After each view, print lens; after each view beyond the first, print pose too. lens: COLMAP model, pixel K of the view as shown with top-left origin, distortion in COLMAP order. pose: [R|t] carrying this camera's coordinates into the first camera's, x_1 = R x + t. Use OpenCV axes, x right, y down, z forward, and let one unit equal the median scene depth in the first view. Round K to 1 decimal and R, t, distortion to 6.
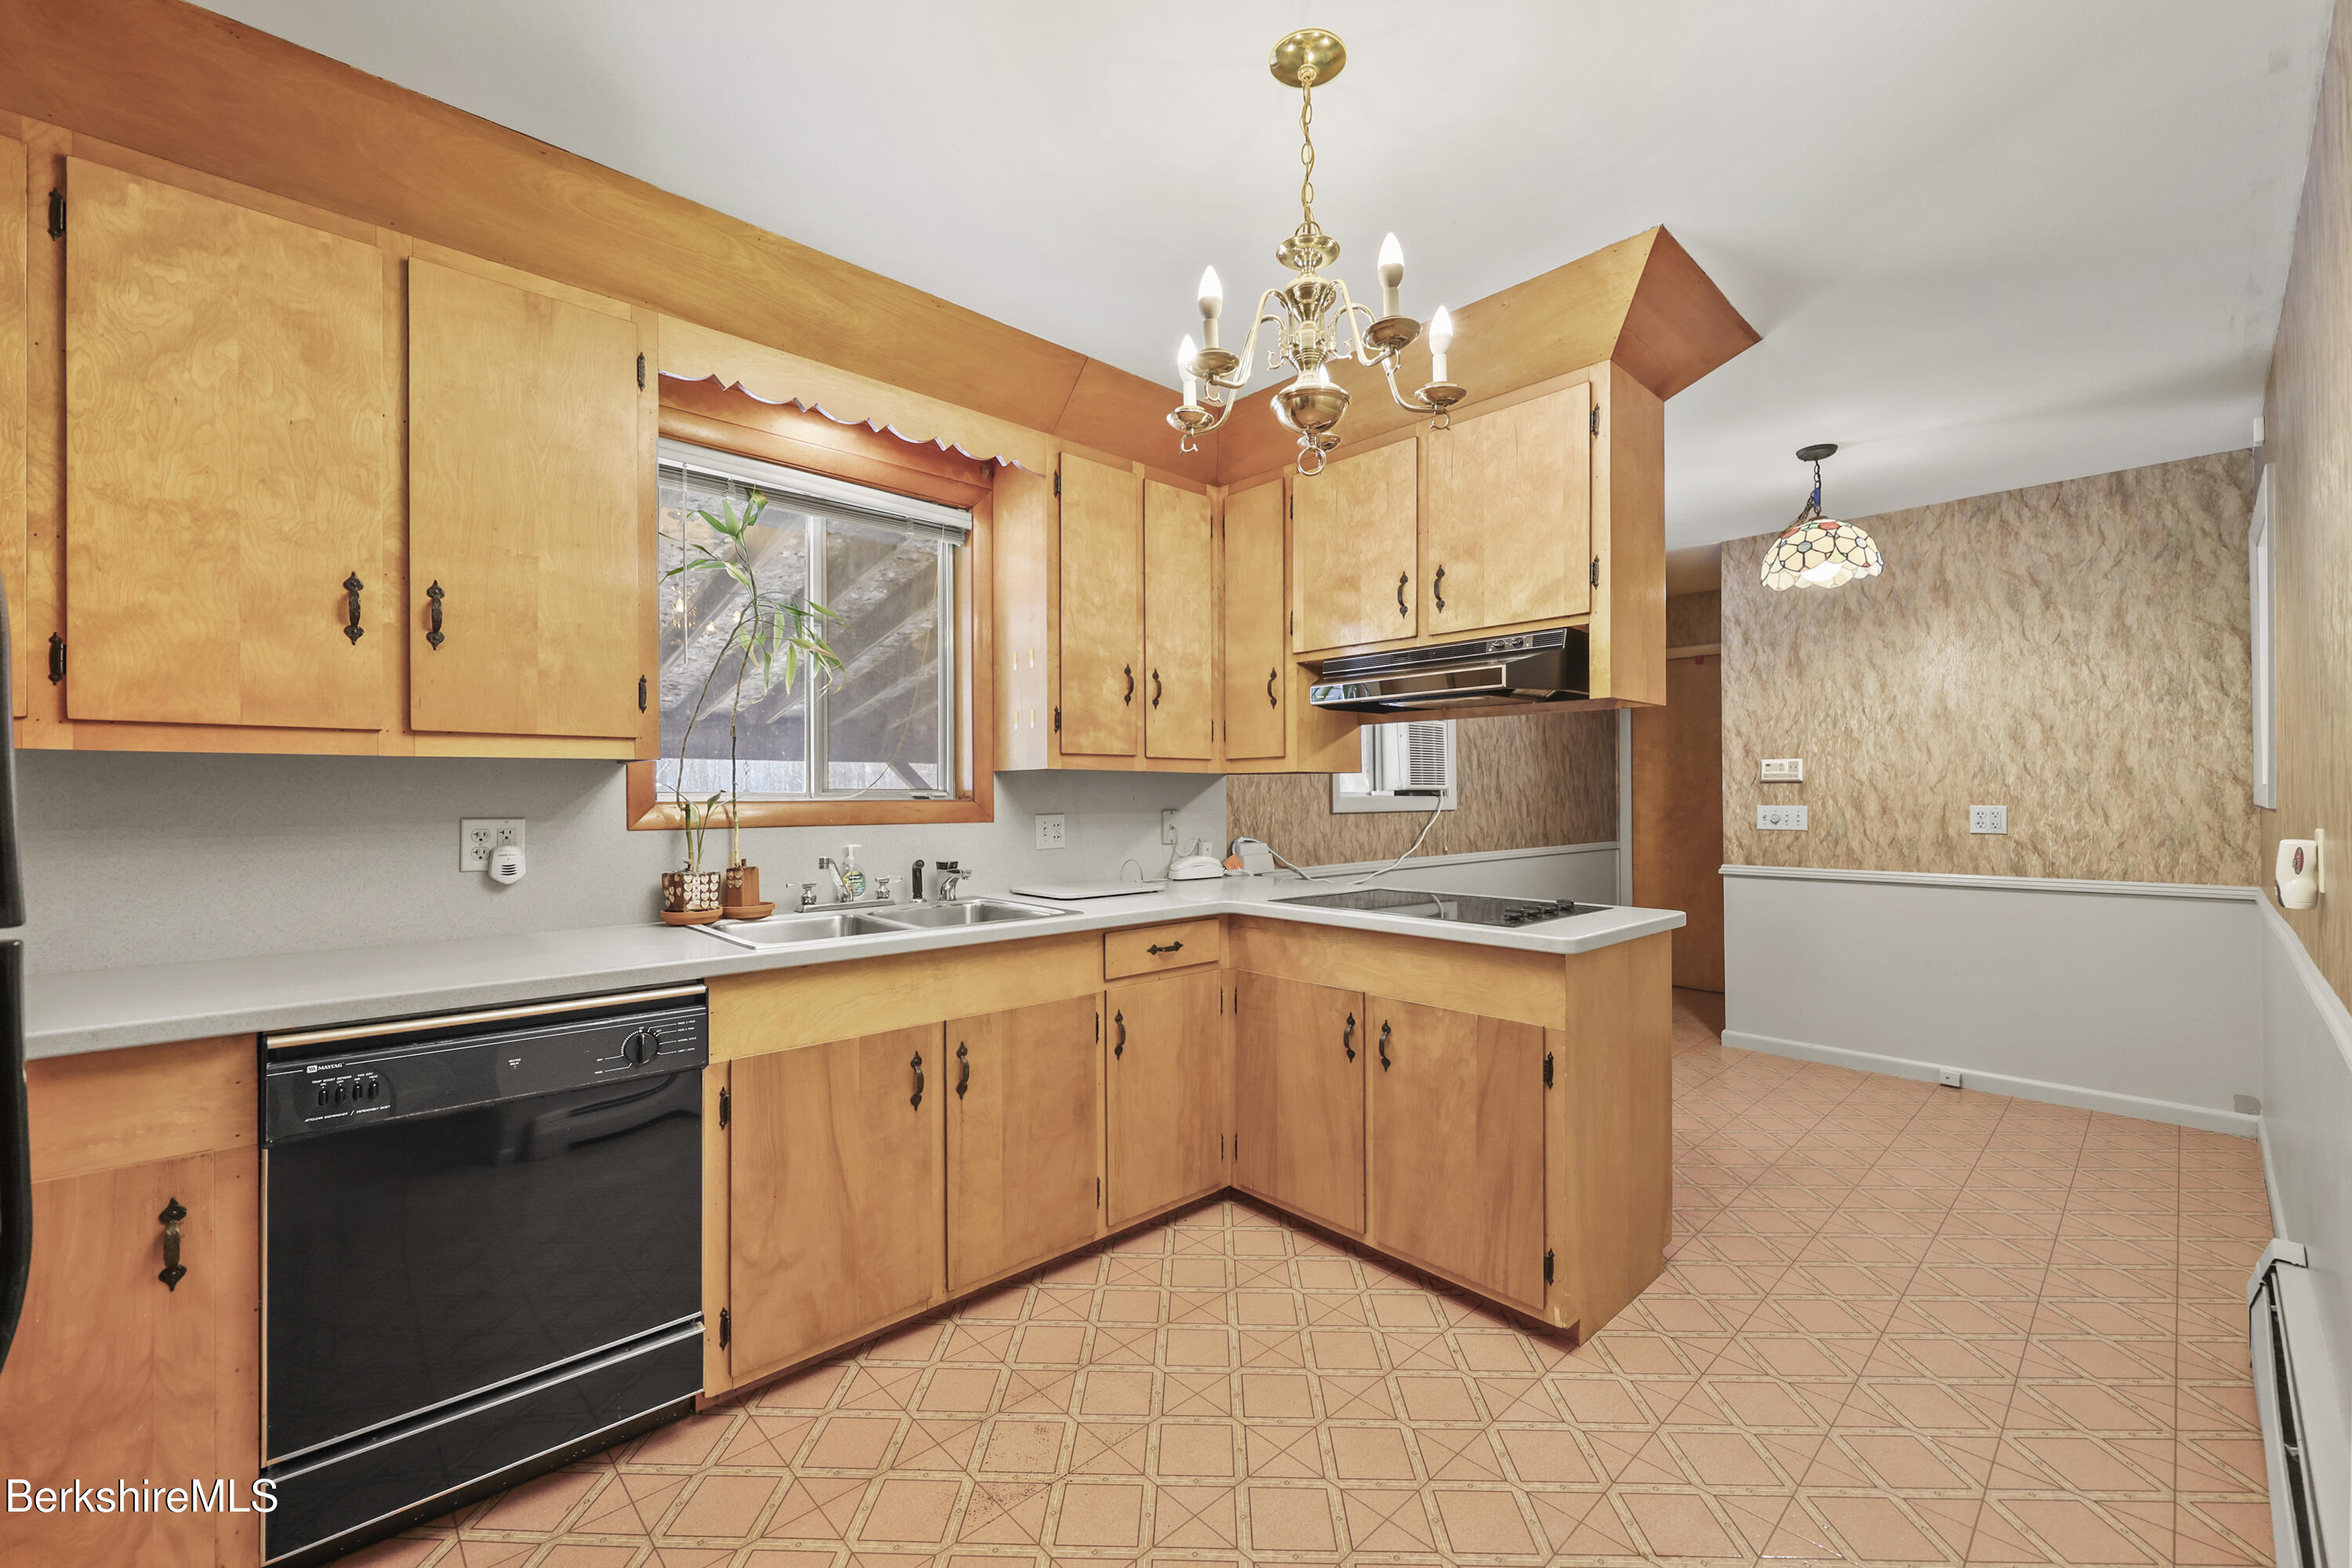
lens RADIAL K [[953.1, 0, 1177.7], [0, 953.1, 793.8], [0, 0, 1]] dist [0.001736, 0.000774]
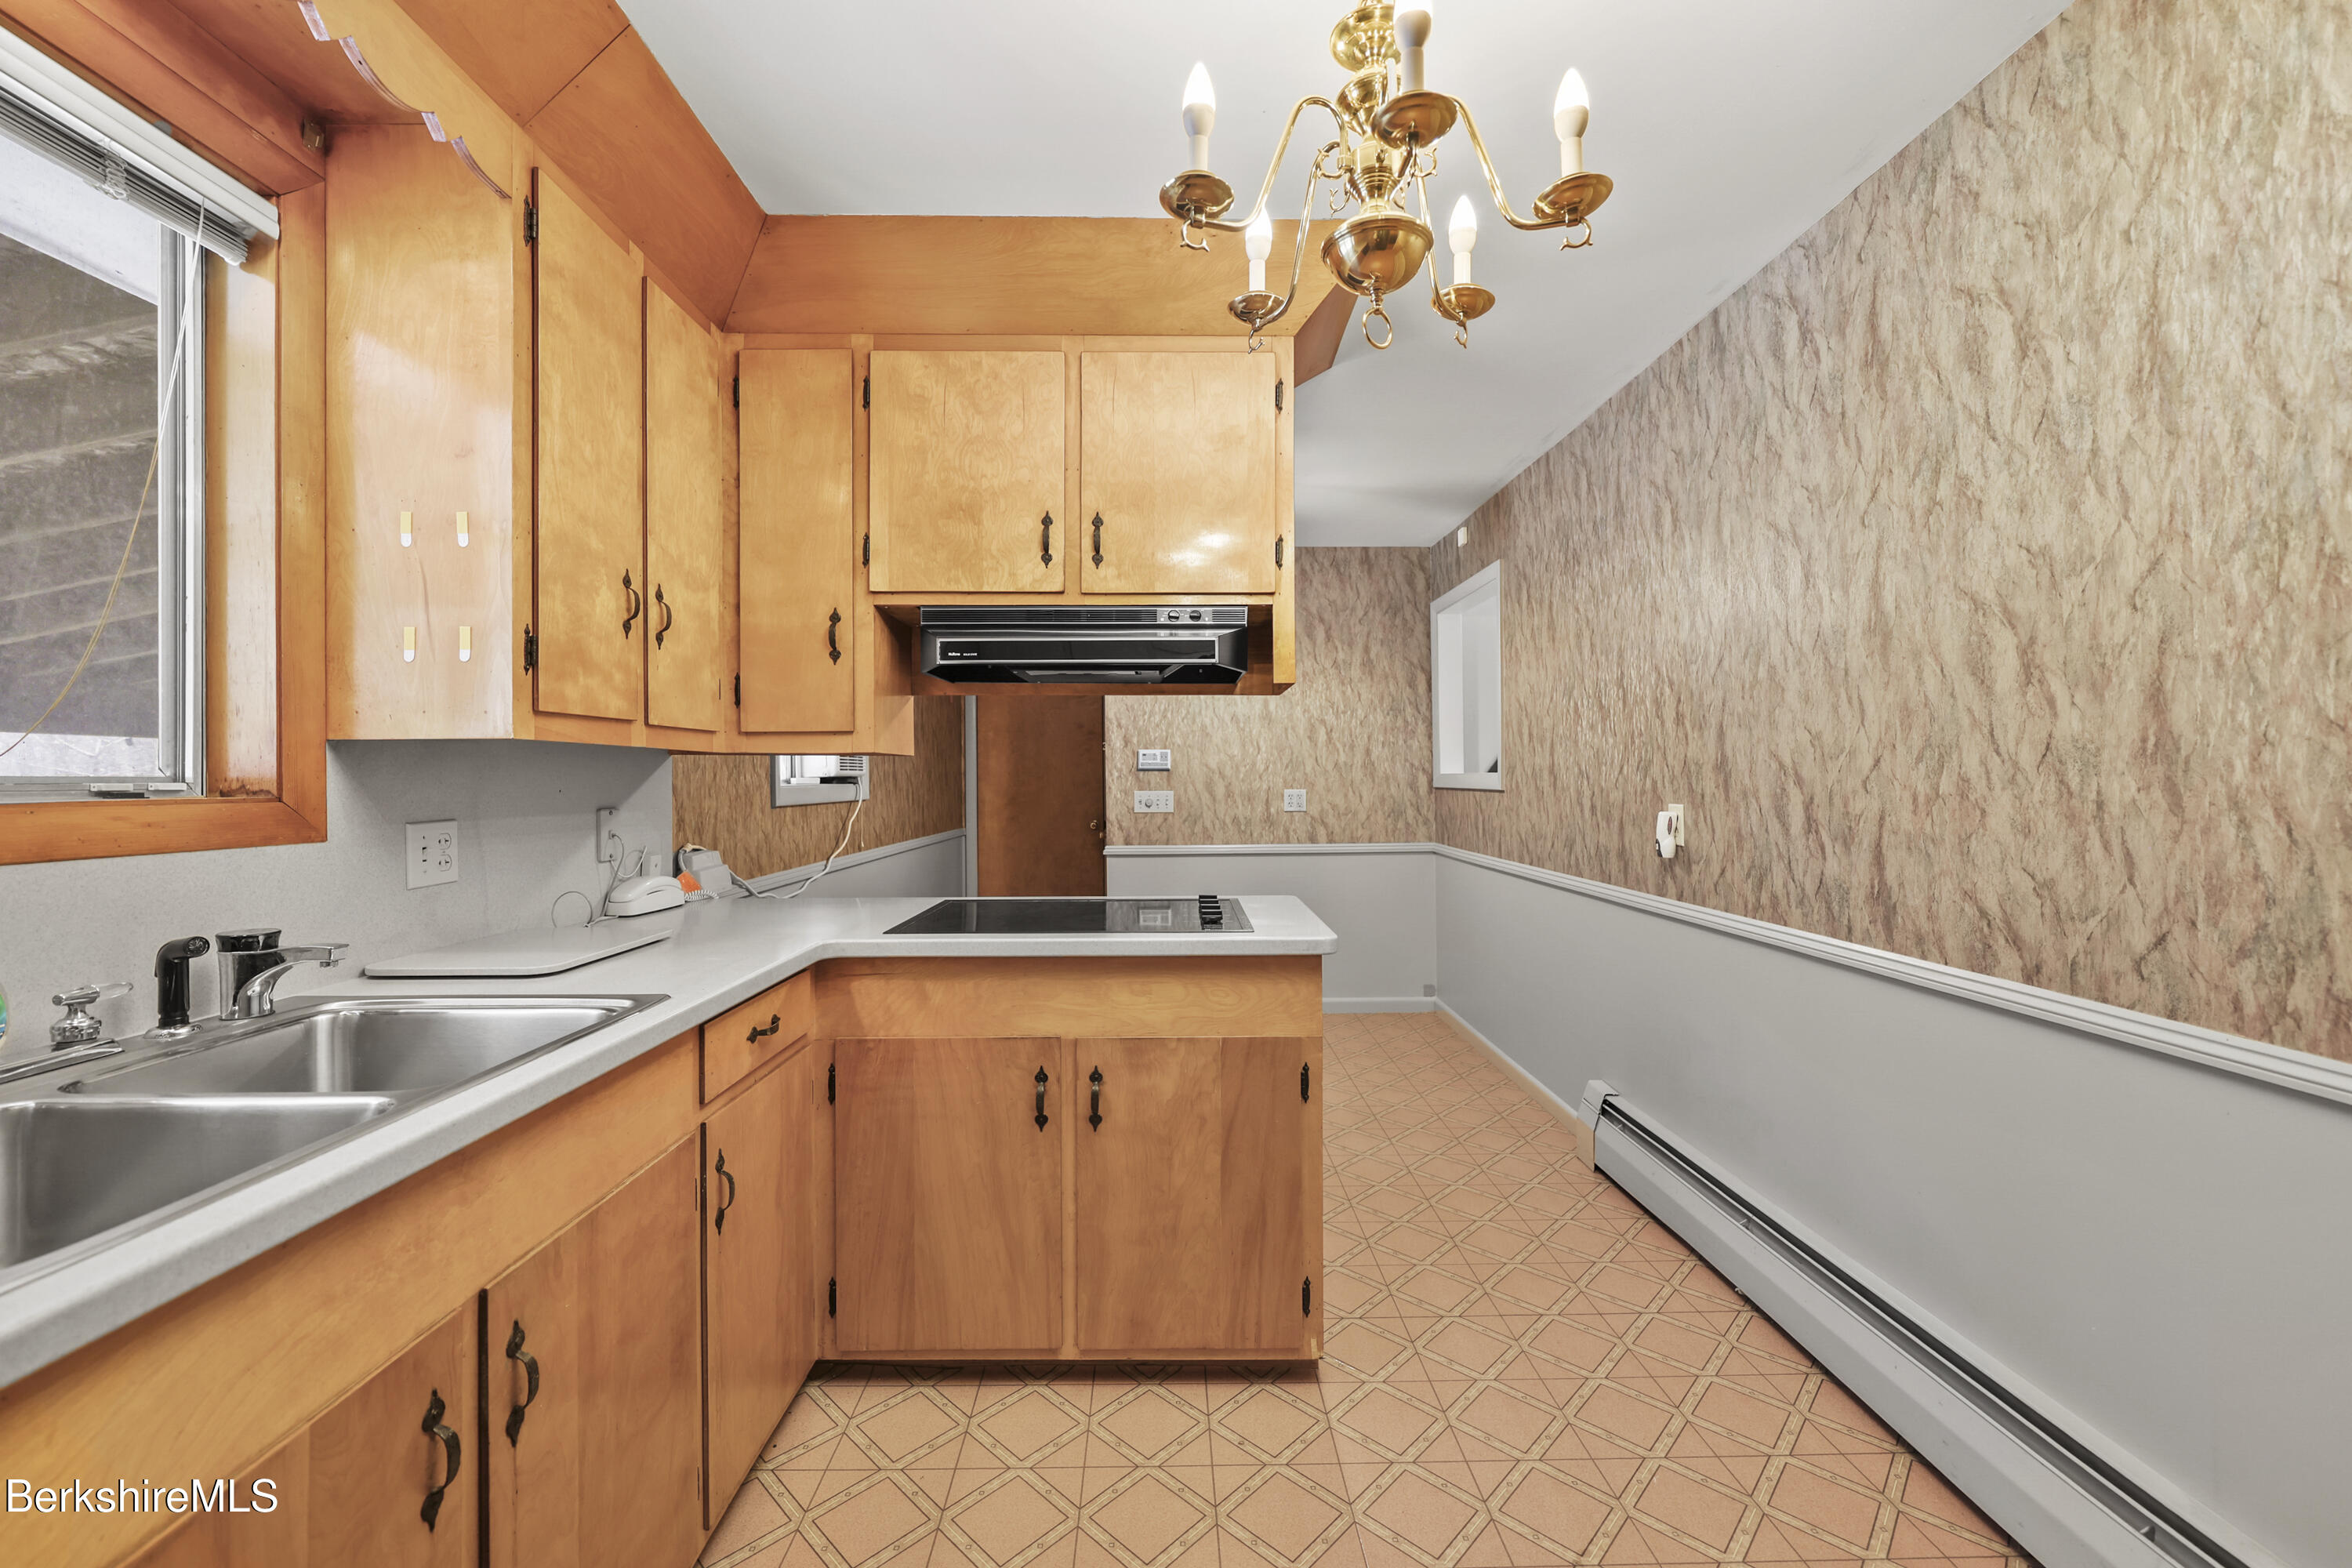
lens RADIAL K [[953.1, 0, 1170.5], [0, 953.1, 771.8], [0, 0, 1]] dist [0.001736, 0.000774]
pose [[0.670998, 0.004558, 0.741445, -0.304261], [0.001838, 0.999968, -0.007810, -0.002606], [-0.741457, 0.006604, 0.670968, 0.381539]]
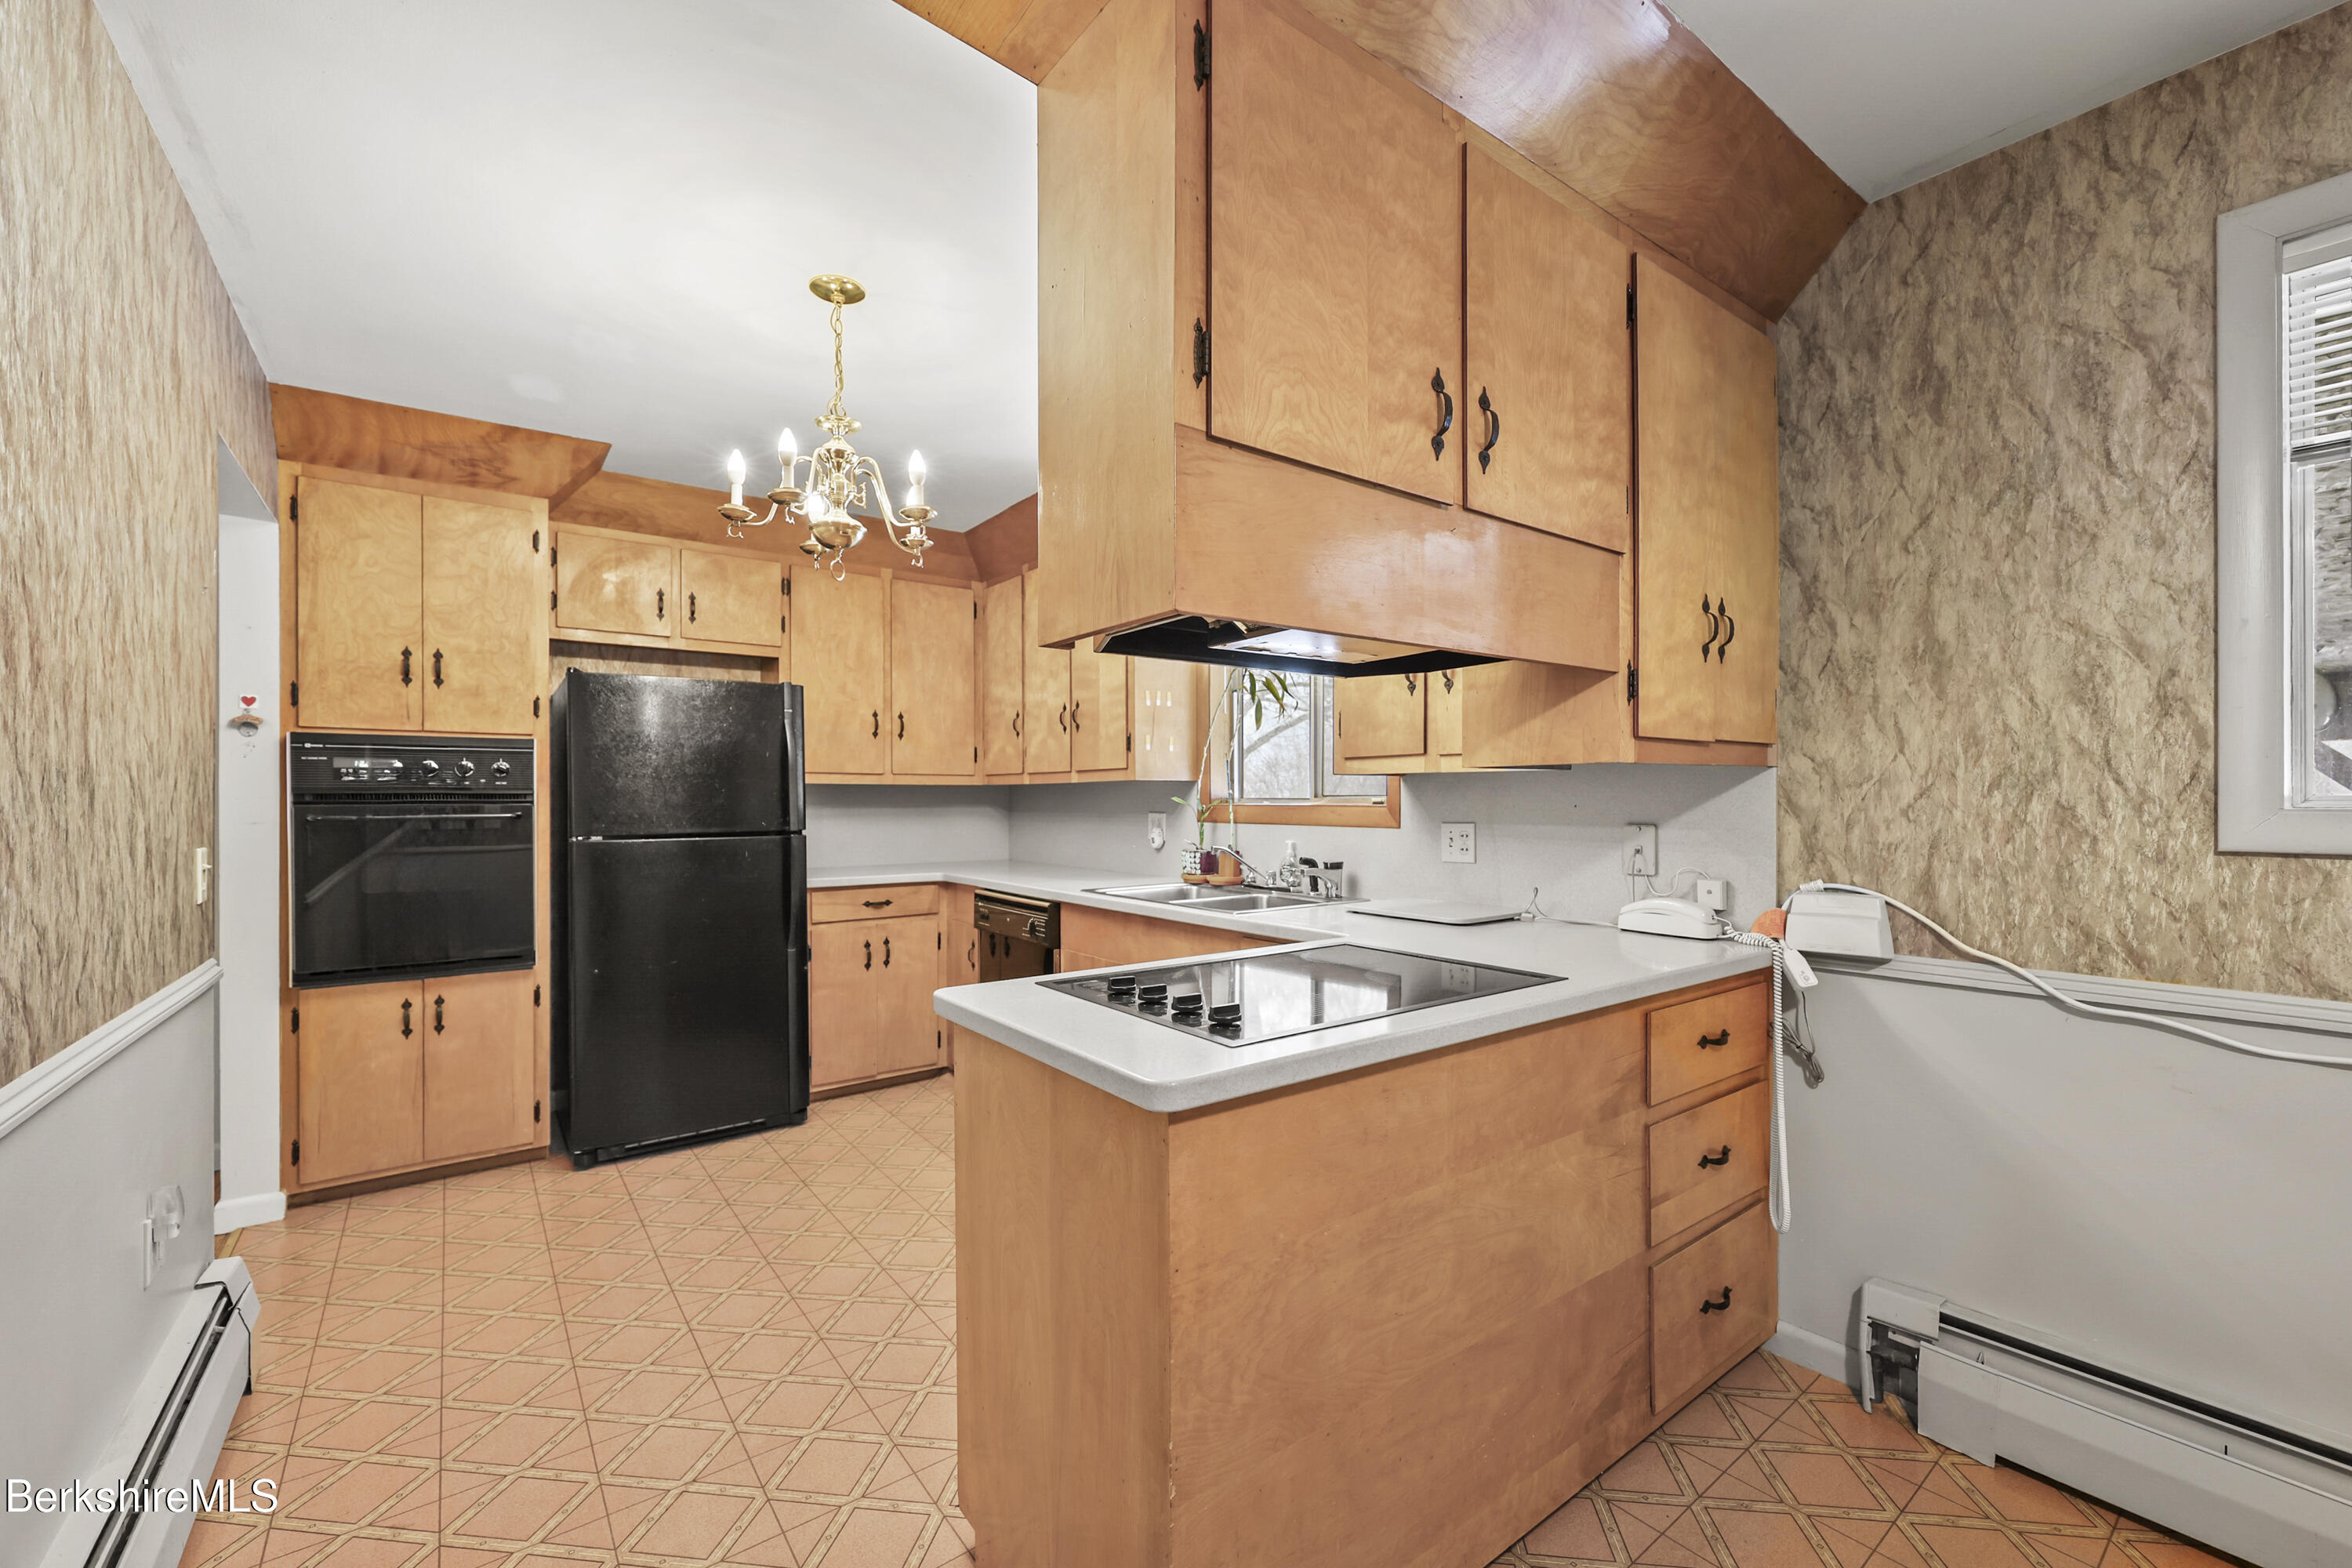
lens RADIAL K [[953.1, 0, 1200.1], [0, 953.1, 804.6], [0, 0, 1]] dist [0.001736, 0.000774]
pose [[-0.089475, 0.009683, -0.995942, 0.919625], [0.003936, 0.999948, 0.009368, -0.005688], [0.995981, -0.003082, -0.089509, 1.013426]]
